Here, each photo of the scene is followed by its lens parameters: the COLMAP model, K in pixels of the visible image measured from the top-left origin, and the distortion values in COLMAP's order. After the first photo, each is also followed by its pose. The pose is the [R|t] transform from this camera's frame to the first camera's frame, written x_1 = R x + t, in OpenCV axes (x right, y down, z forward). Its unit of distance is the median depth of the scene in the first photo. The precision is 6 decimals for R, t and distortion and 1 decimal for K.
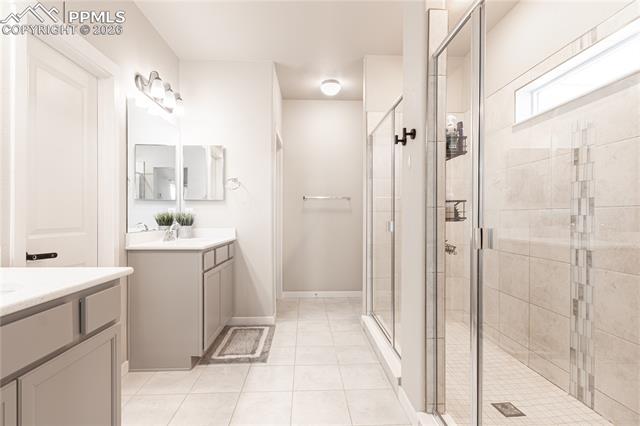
lens RADIAL K [[302.7, 0, 317.8], [0, 302.7, 215.5], [0, 0, 1]] dist [0.006109, 0.001507]
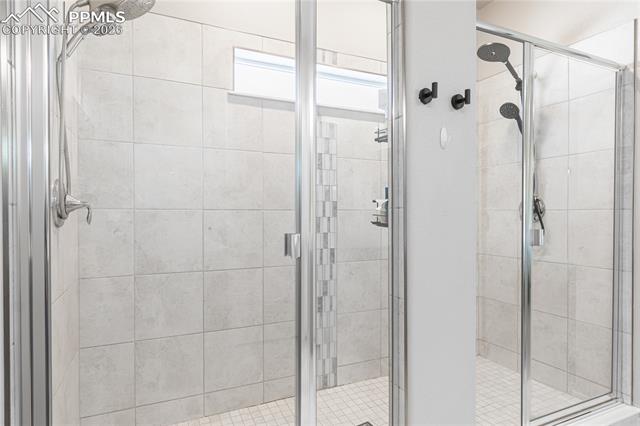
lens RADIAL K [[348.8, 0, 319.3], [0, 348.8, 216.6], [0, 0, 1]] dist [0.000799, 0.002285]
pose [[-0.365463, -0.008484, 0.930787, -0.230763], [-0.004329, 0.999963, 0.007415, -0.009095], [-0.930816, -0.001319, -0.365486, 1.221547]]
